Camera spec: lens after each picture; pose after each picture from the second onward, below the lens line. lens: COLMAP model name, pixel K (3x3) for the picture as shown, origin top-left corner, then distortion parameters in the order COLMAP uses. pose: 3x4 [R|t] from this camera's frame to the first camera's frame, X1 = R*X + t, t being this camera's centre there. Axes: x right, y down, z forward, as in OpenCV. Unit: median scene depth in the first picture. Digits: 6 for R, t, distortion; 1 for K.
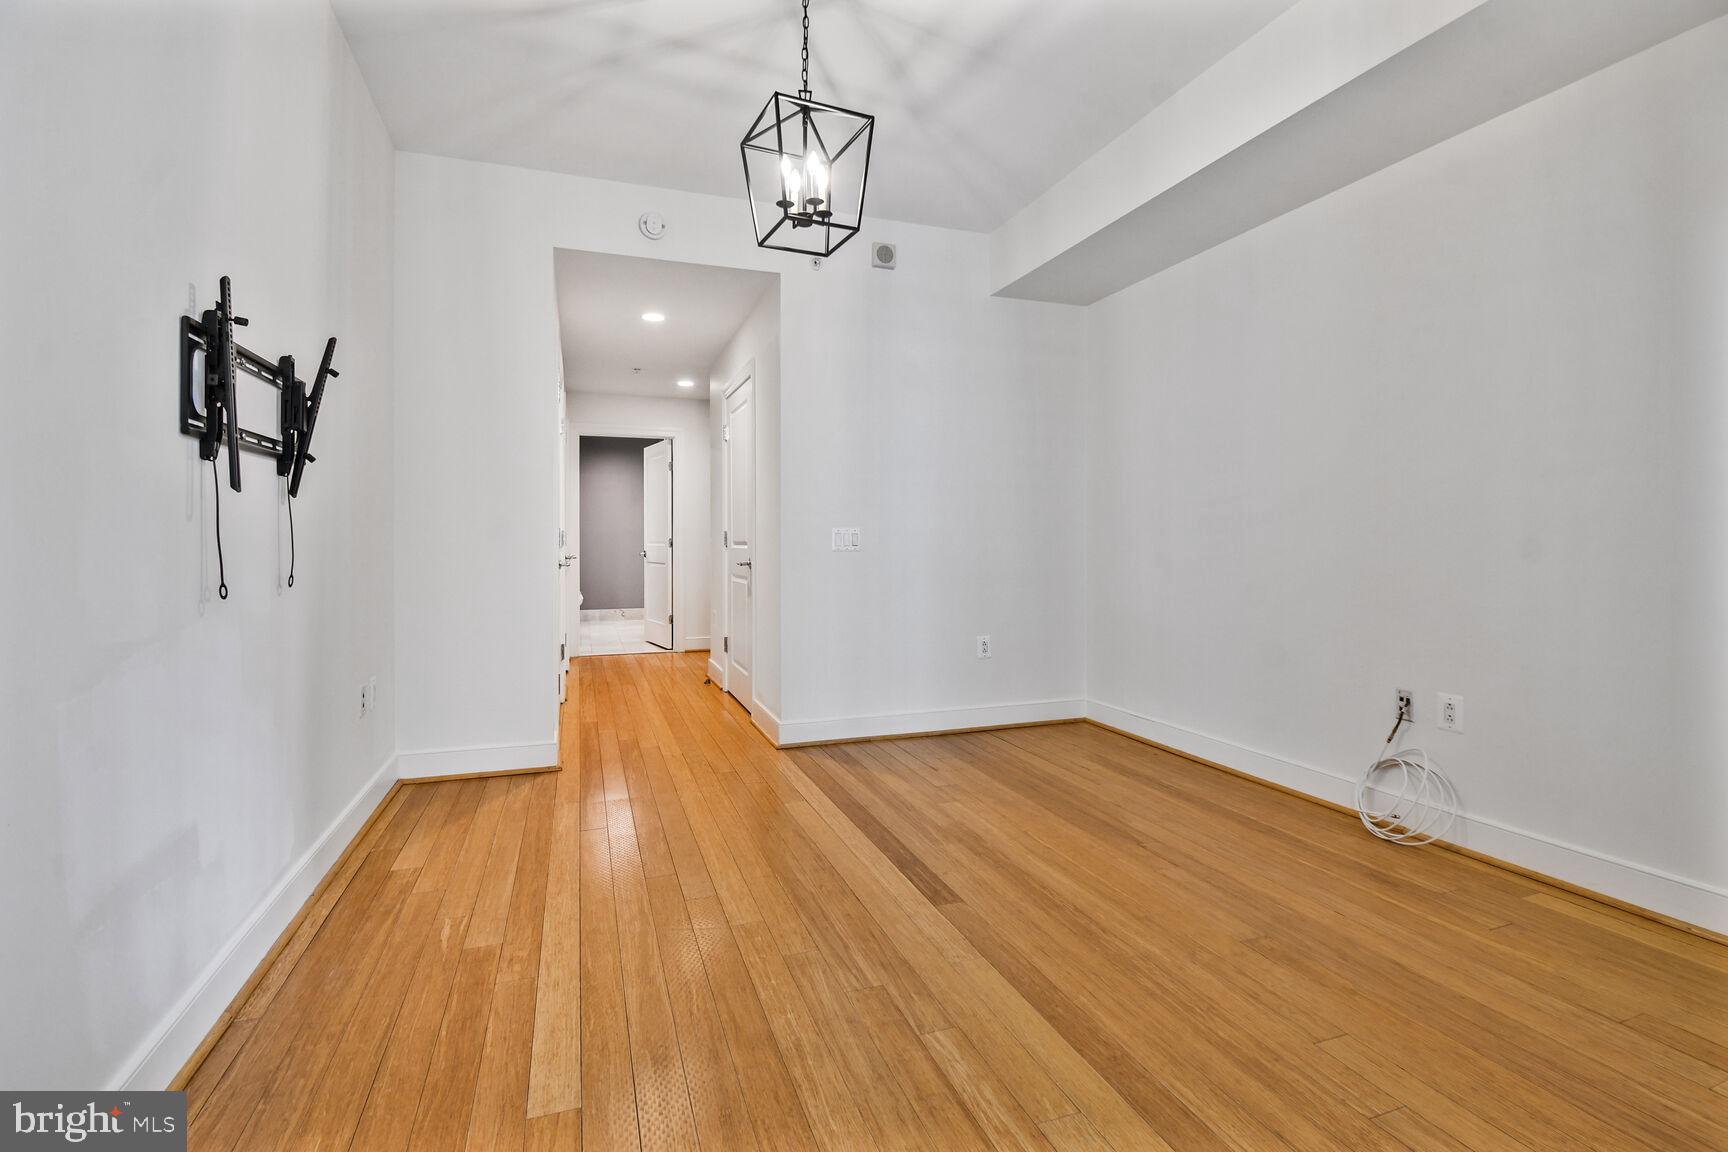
lens RADIAL K [[775.2, 0, 859.8], [0, 775.2, 540.1], [0, 0, 1]] dist [0.037373, -0.021152]
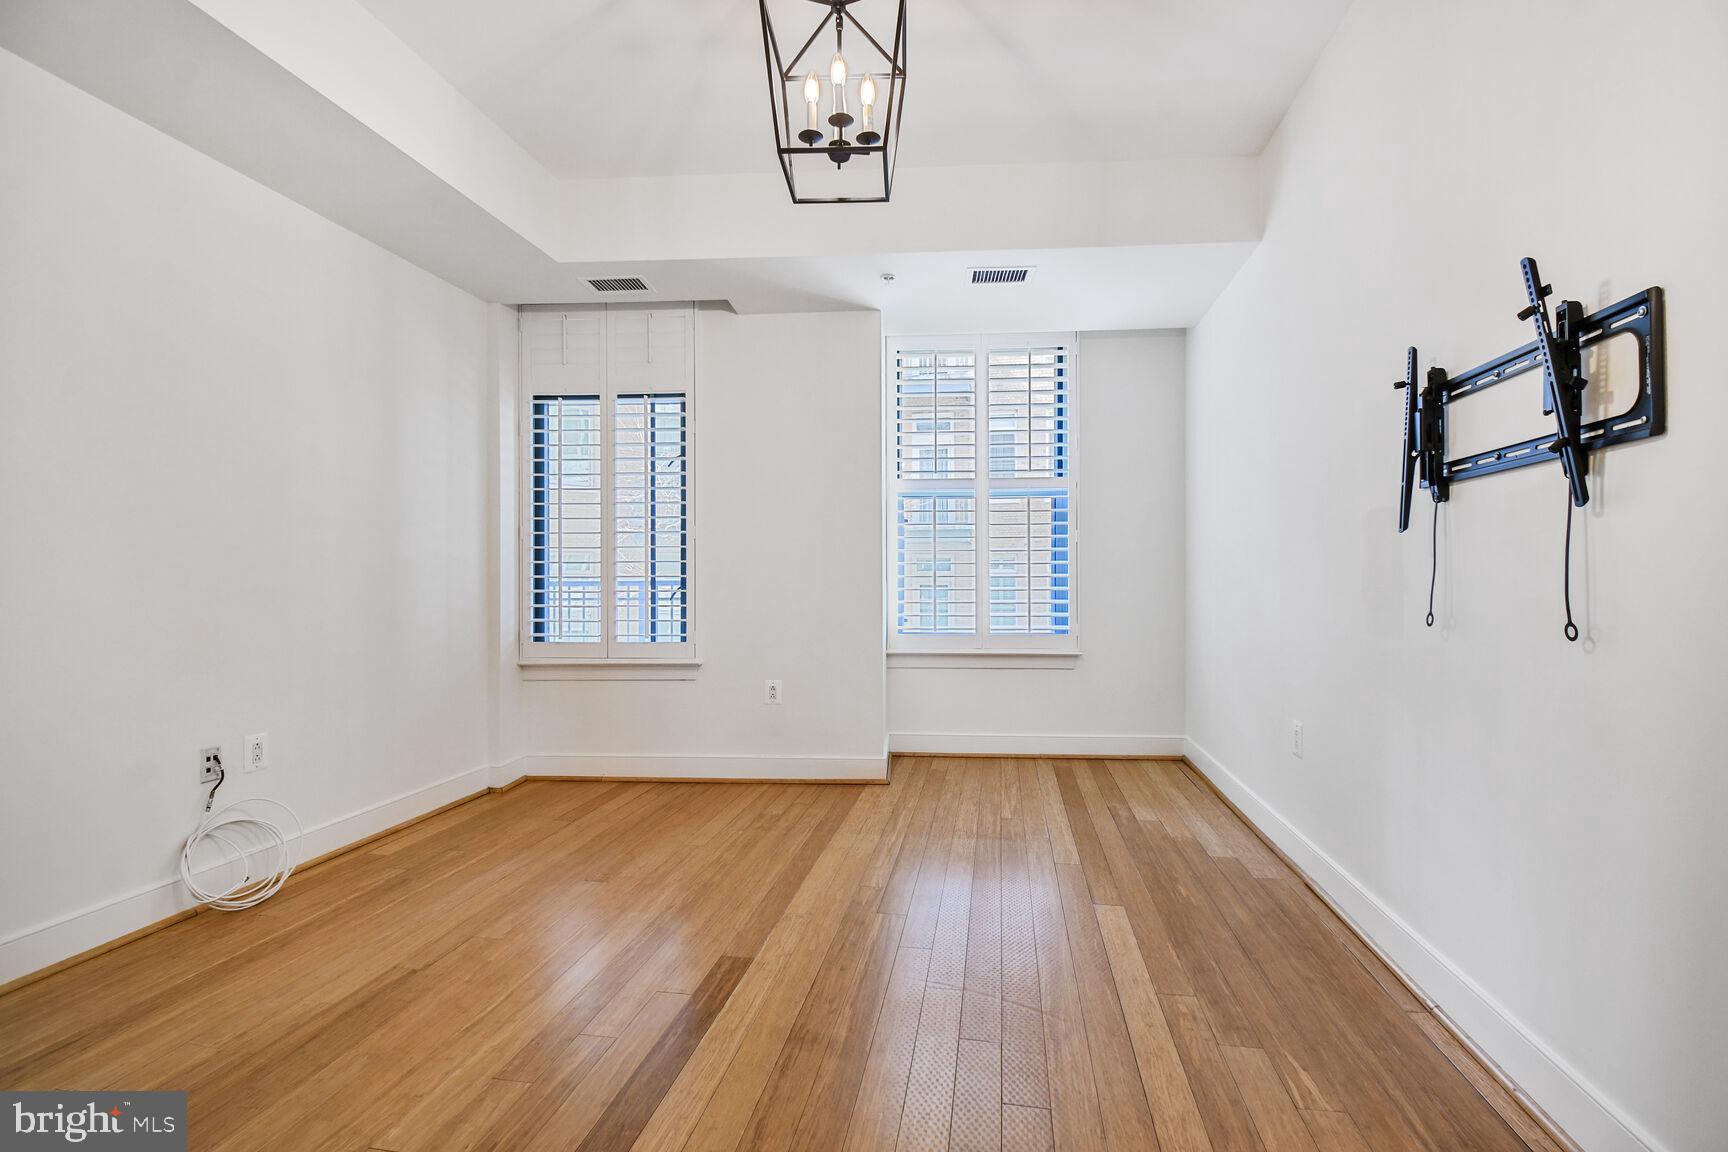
lens RADIAL K [[770.3, 0, 863.1], [0, 770.3, 561.4], [0, 0, 1]] dist [0.012559, -0.019569]
pose [[-0.864729, 0.019317, 0.501866, -0.513556], [0.007529, 0.999646, -0.025504, 0.007327], [-0.502182, -0.018276, -0.864569, 1.793416]]
